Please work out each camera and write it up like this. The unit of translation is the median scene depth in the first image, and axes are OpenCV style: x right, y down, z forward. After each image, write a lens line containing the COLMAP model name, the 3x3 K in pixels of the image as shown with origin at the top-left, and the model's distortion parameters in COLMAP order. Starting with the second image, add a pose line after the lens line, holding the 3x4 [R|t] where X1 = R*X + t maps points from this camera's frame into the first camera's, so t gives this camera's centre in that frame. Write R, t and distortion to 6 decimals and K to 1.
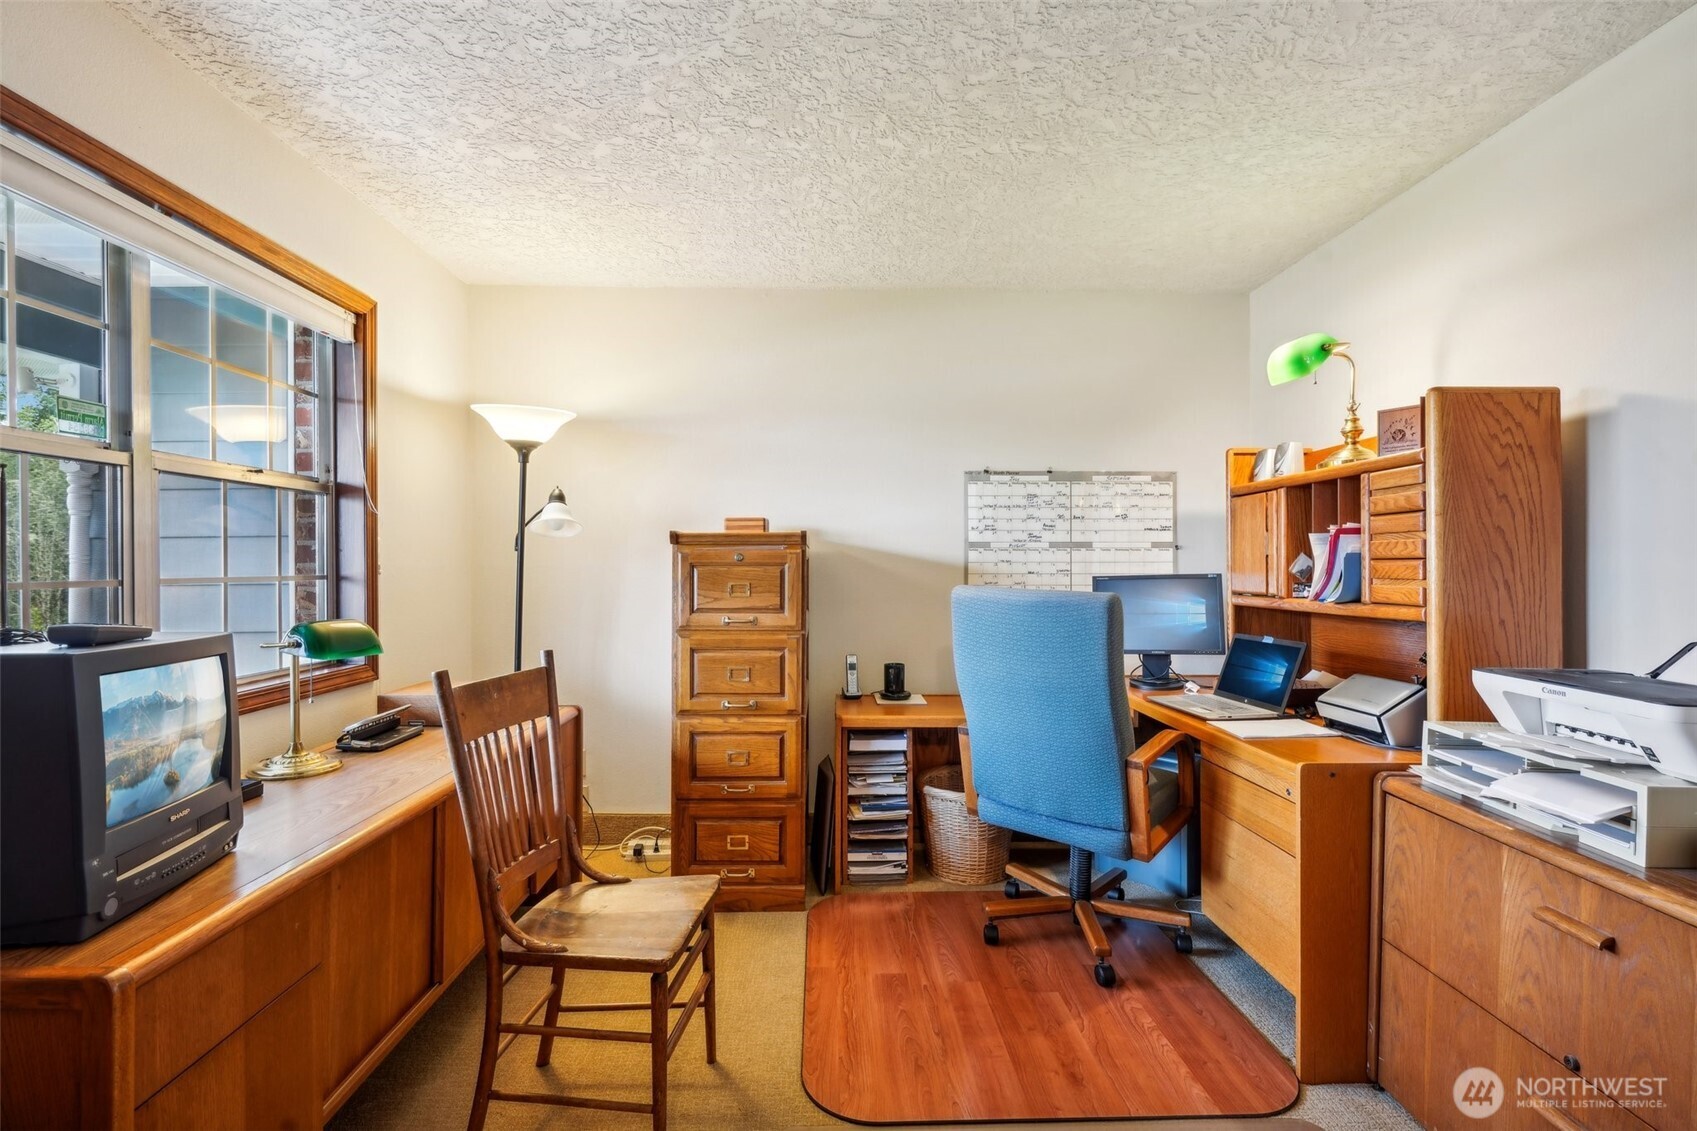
lens RADIAL K [[768.5, 0, 847.4], [0, 768.5, 566.8], [0, 0, 1]] dist [-0.010777, 0.002620]
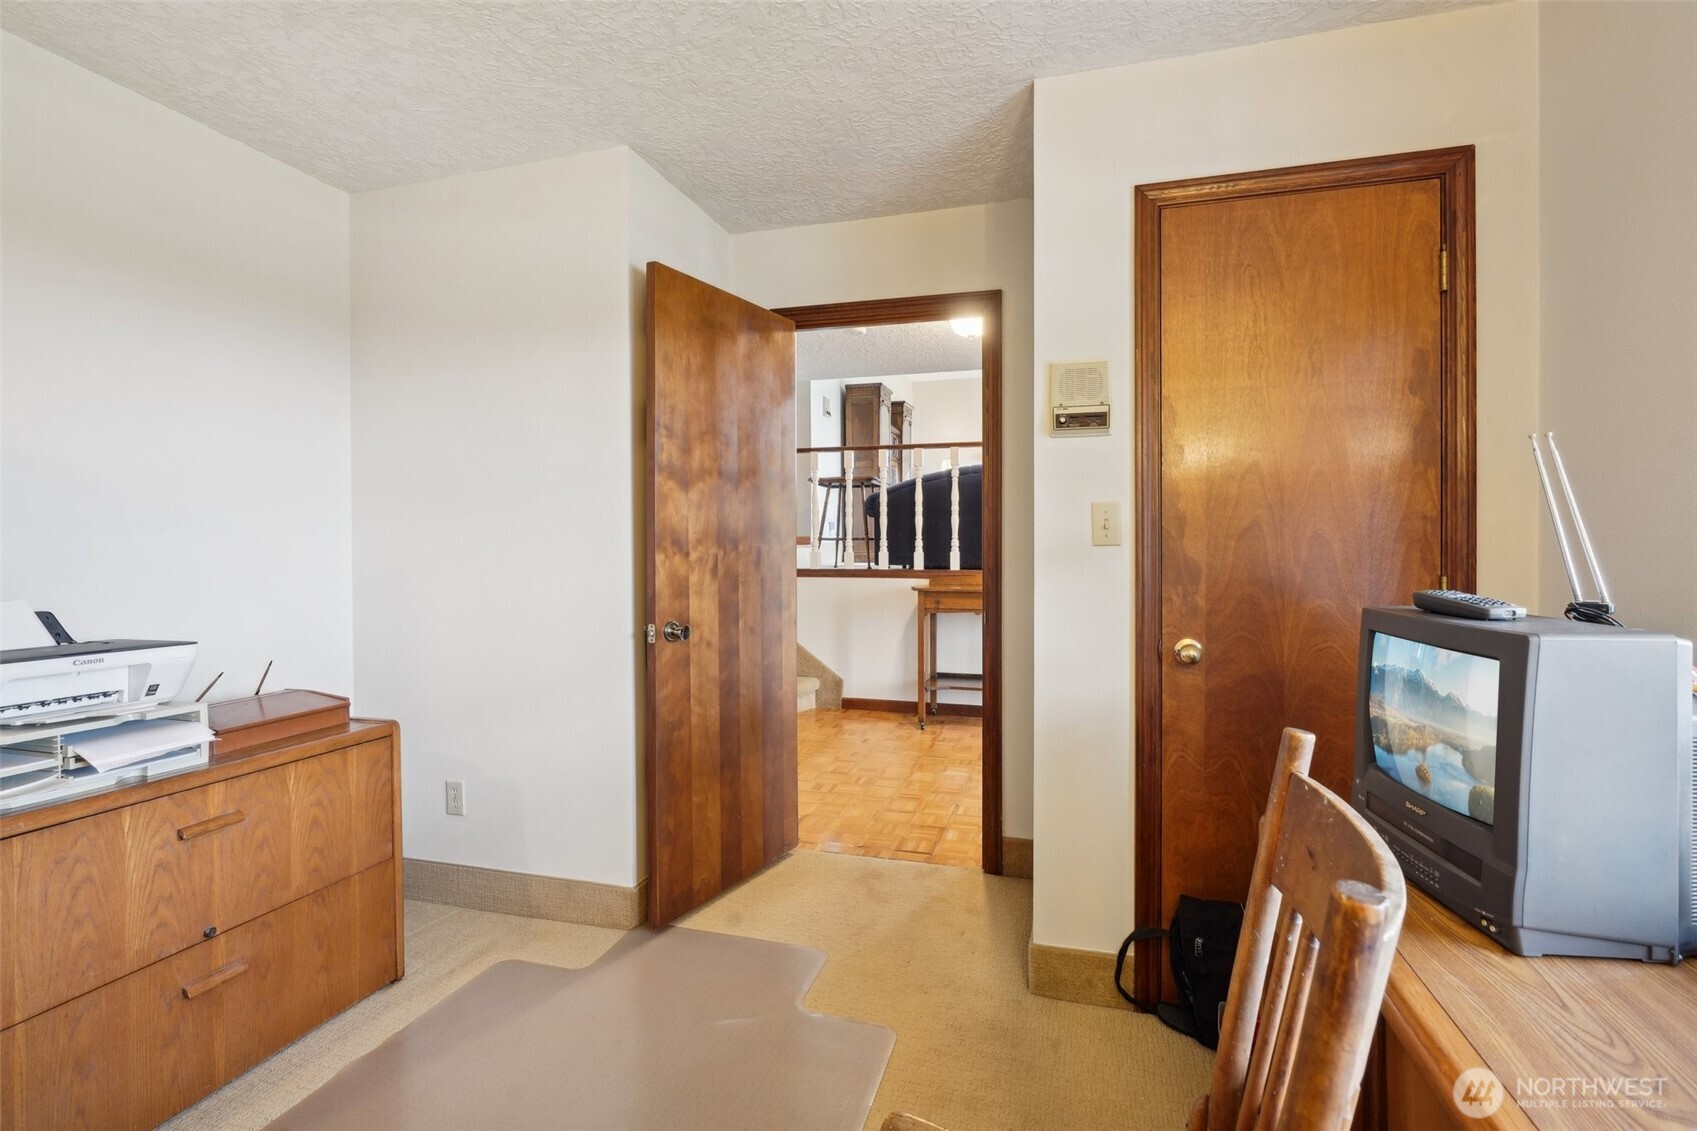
lens RADIAL K [[768.5, 0, 852.0], [0, 768.5, 556.8], [0, 0, 1]] dist [-0.010777, 0.002620]
pose [[-0.952966, -0.002807, 0.303065, -0.412635], [0.002590, 0.999845, 0.017406, 0.001716], [-0.303067, 0.017373, -0.952811, 1.680091]]
